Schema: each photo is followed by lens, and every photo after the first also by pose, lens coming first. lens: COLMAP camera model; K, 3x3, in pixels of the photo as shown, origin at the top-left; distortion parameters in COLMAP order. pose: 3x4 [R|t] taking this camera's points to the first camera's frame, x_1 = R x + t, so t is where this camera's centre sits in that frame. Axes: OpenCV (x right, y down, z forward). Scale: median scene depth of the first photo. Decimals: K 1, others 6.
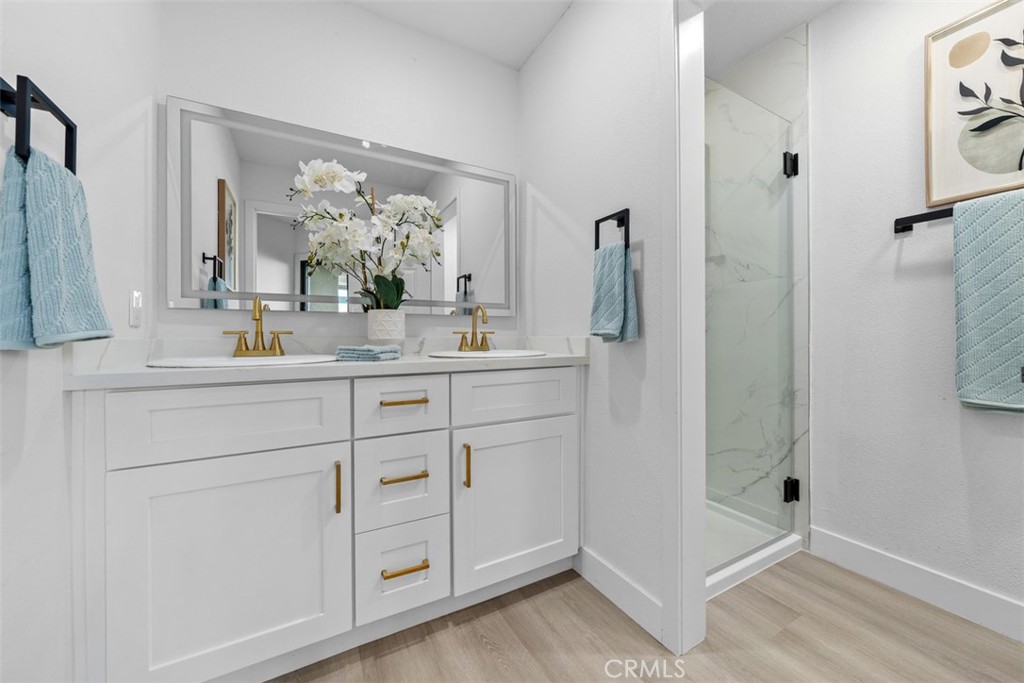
lens RADIAL K [[377.1, 0, 514.9], [0, 377.1, 338.1], [0, 0, 1]] dist [-0.001250, 0.000163]
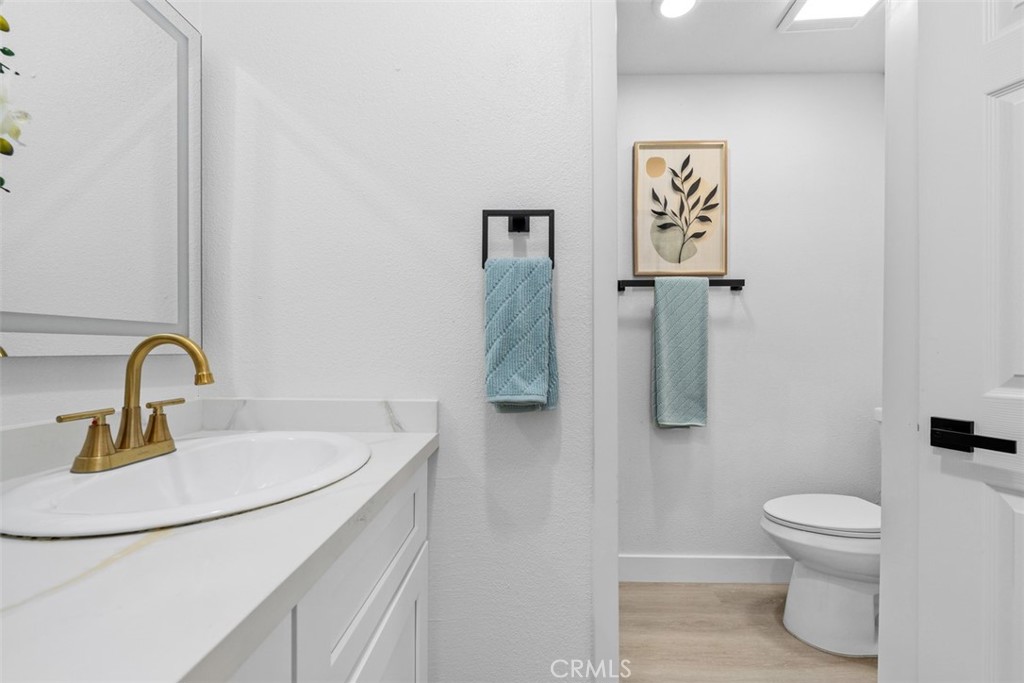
lens RADIAL K [[413.3, 0, 512.1], [0, 413.3, 352.1], [0, 0, 1]] dist [-0.001777, 0.000661]
pose [[0.514194, -0.001353, 0.857673, -0.320541], [0.000933, 0.999999, 0.001018, -0.084006], [-0.857674, 0.000277, 0.514194, 0.609505]]
